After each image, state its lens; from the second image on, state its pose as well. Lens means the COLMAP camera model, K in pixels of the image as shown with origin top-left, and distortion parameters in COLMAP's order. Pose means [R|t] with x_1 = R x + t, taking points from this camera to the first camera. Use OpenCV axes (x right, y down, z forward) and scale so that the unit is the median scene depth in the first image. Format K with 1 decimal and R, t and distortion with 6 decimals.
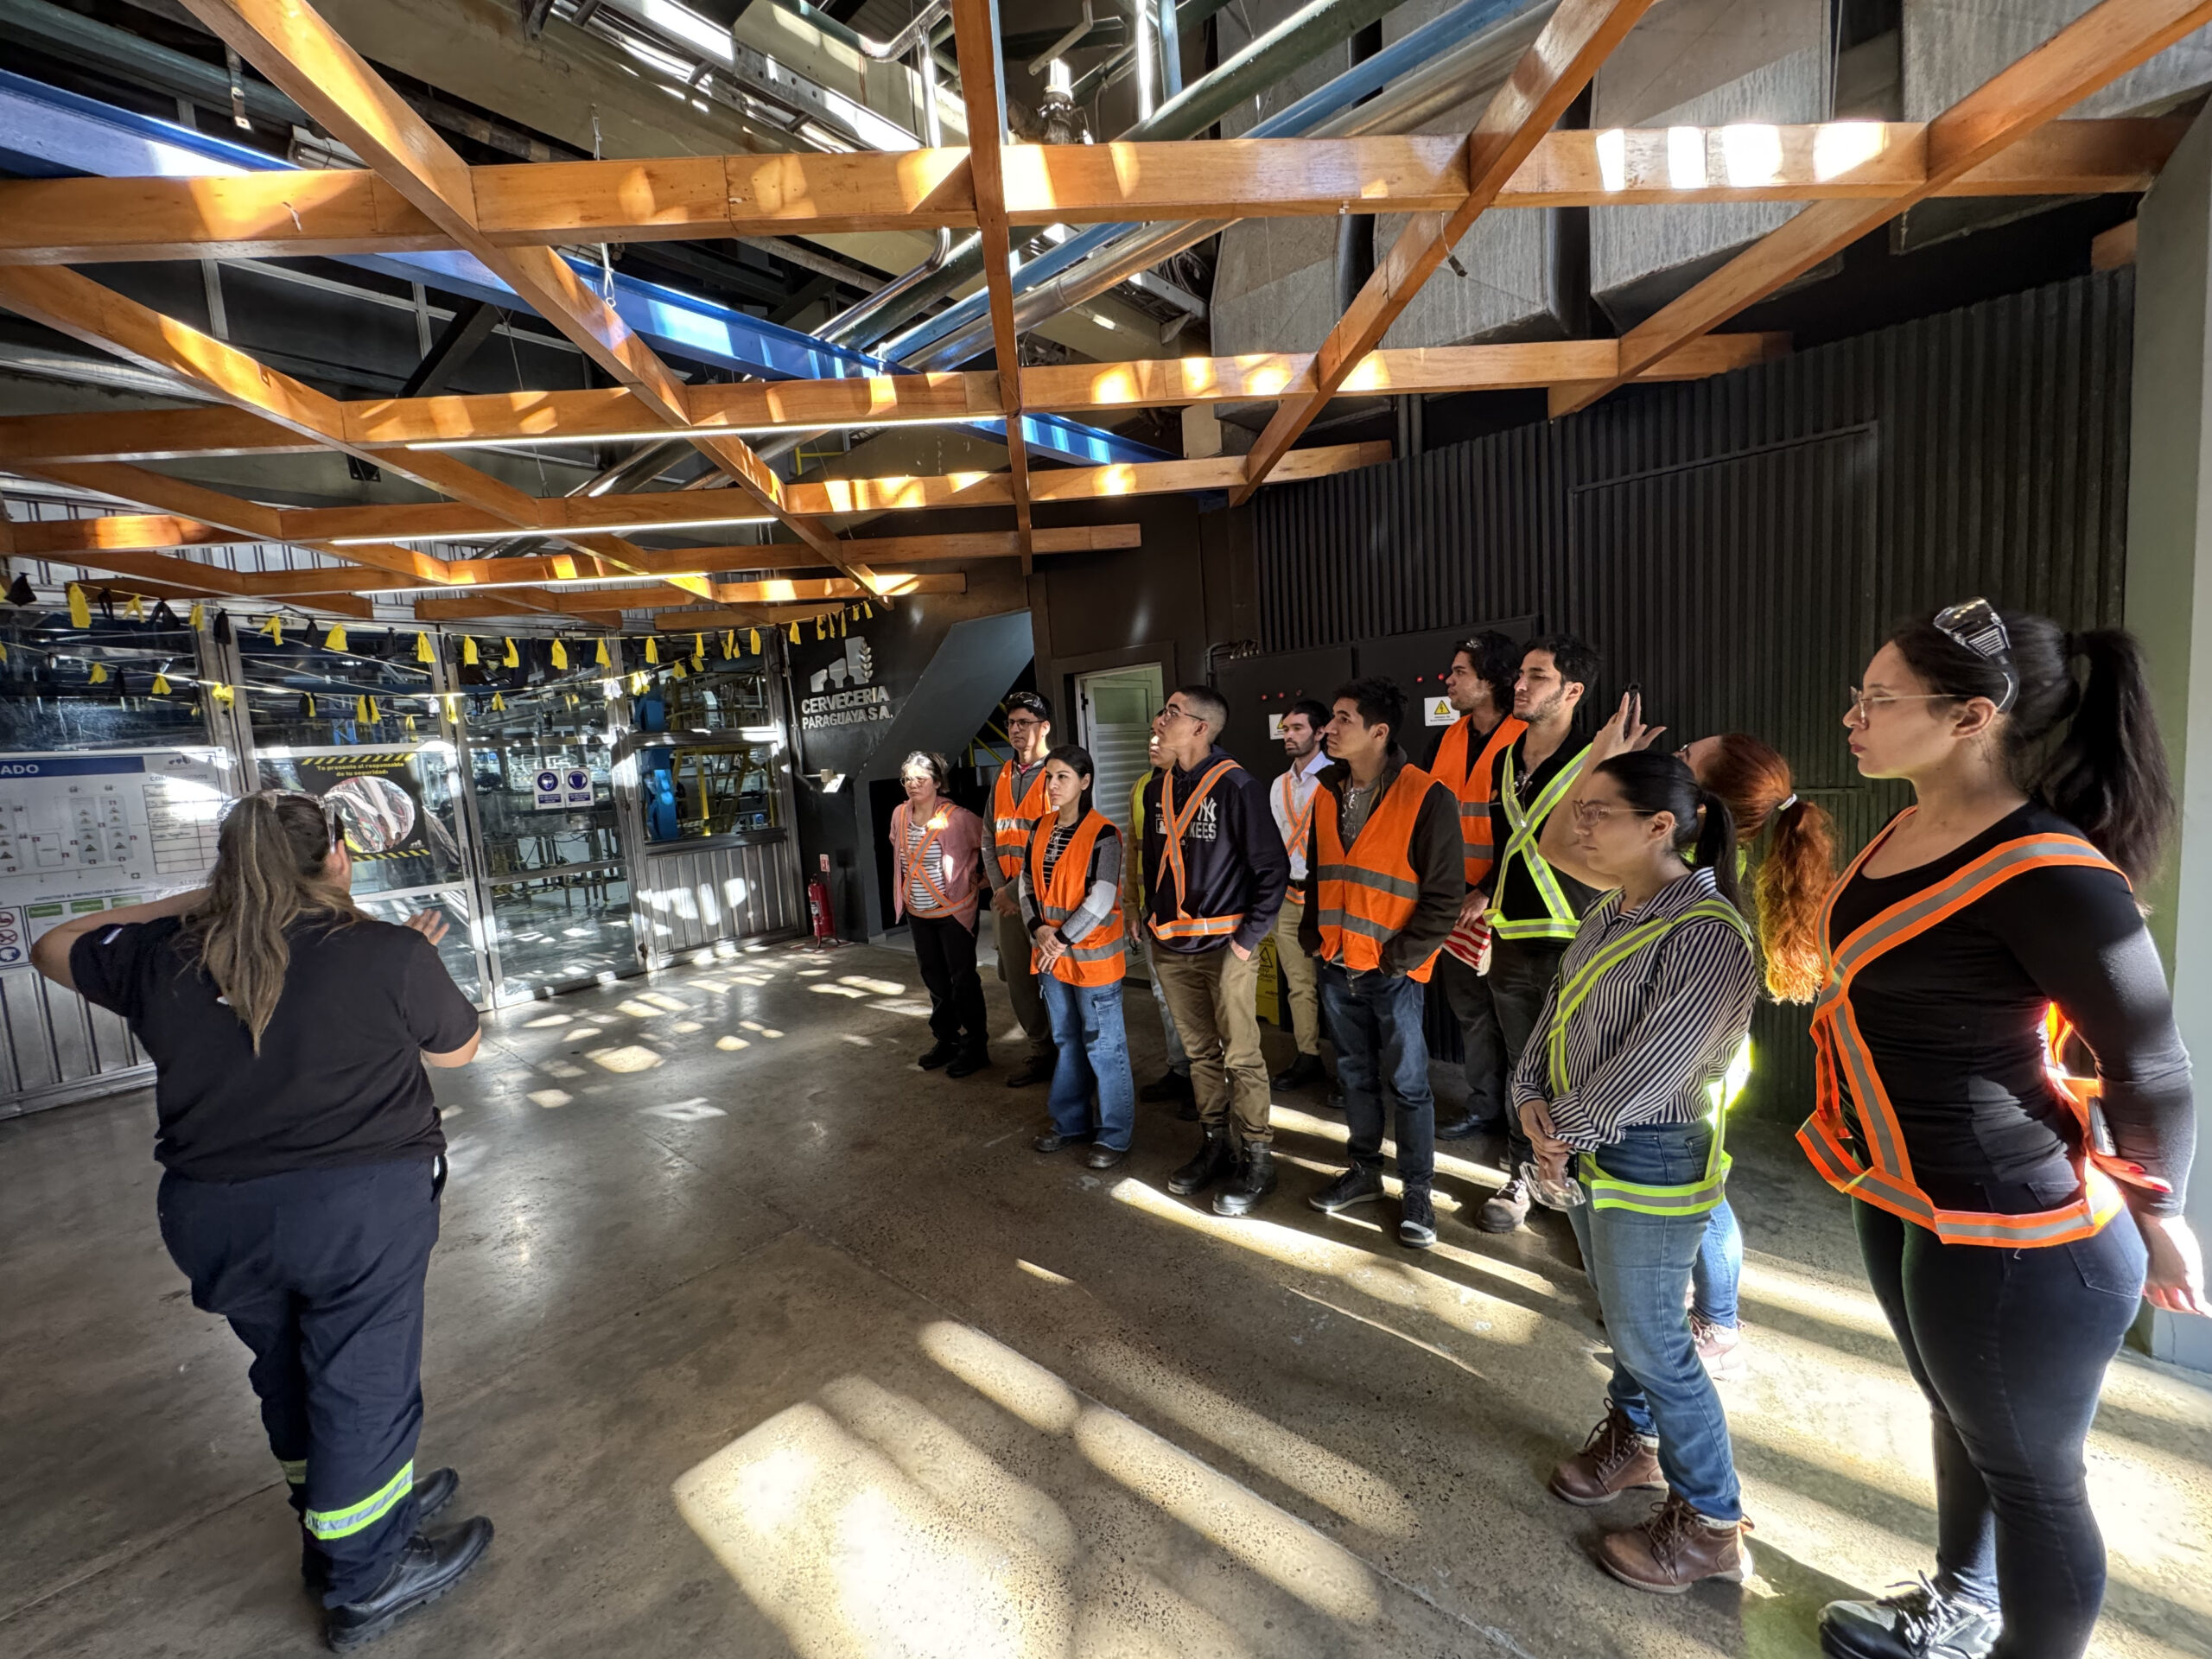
lens RADIAL K [[886.3, 0, 1101.1], [0, 886.3, 834.7], [0, 0, 1]] dist [-0.000244, -0.000008]
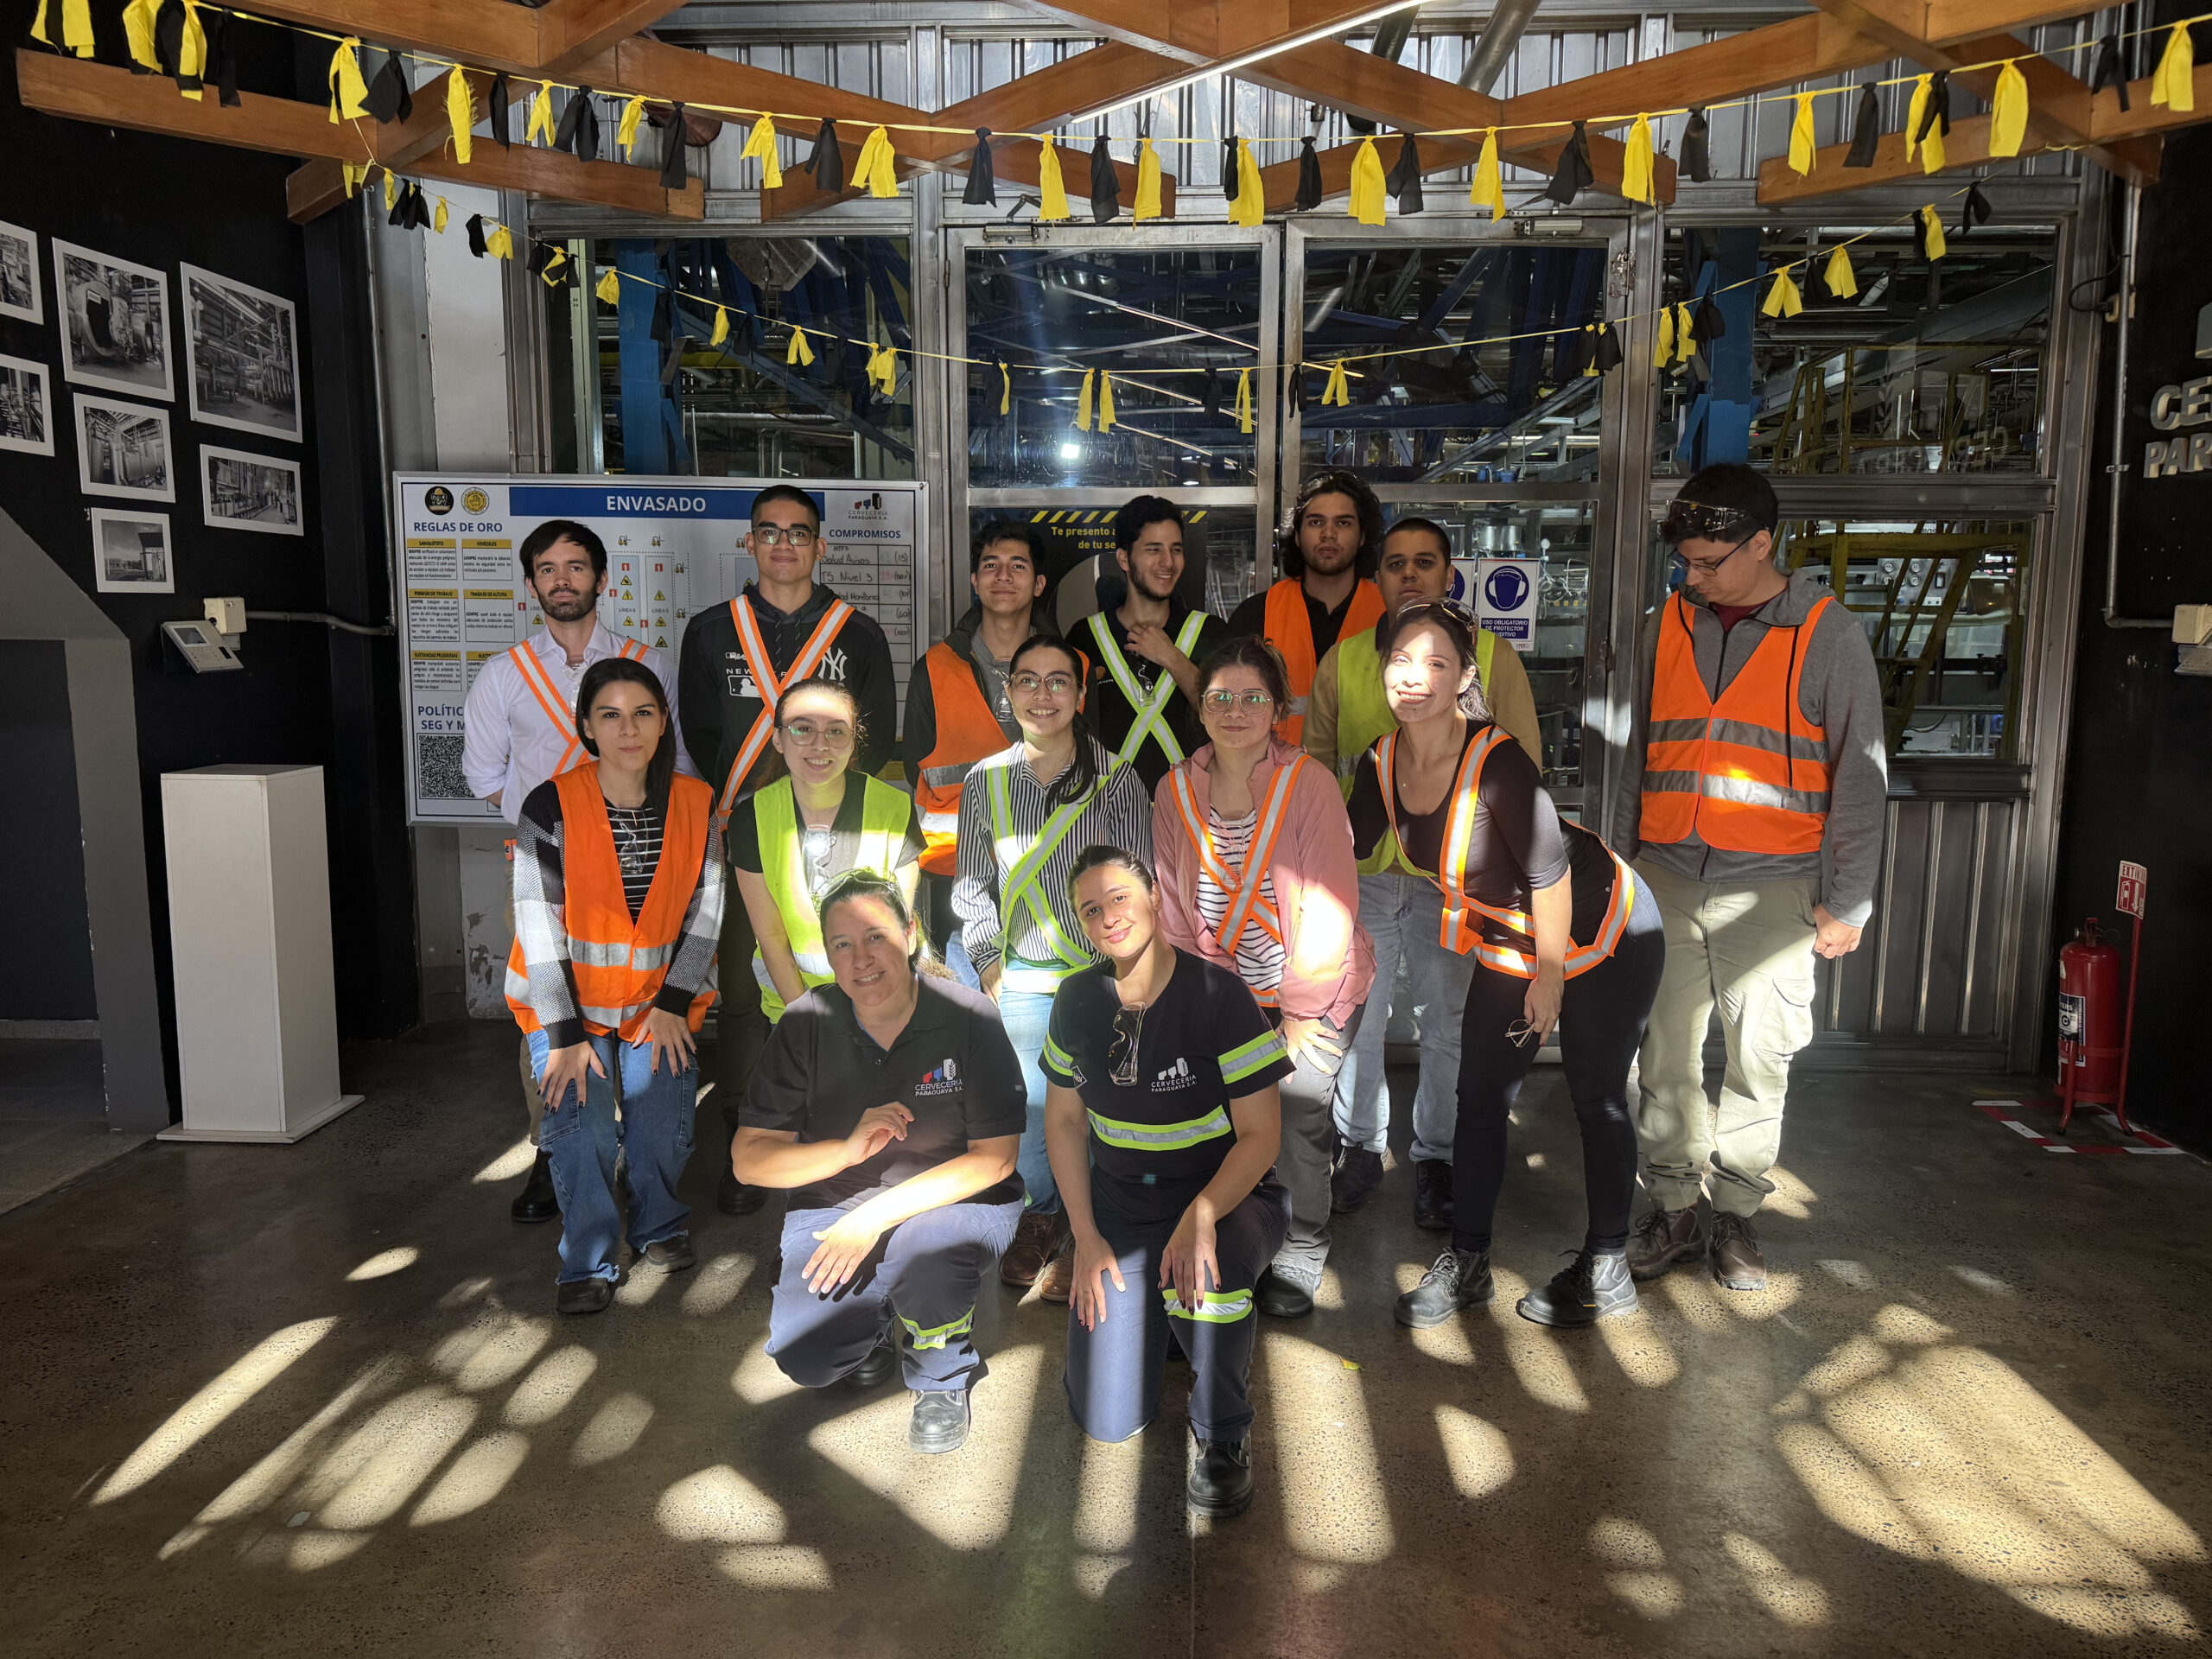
lens RADIAL K [[1550.1, 0, 1109.3], [0, 1550.1, 824.0], [0, 0, 1]] dist [0.000082, 0.000256]
pose [[0.620235, 0.177304, -0.764115, -0.111417], [-0.121768, 0.984074, 0.129504, -0.020912], [0.774907, 0.012722, 0.631947, 0.340181]]
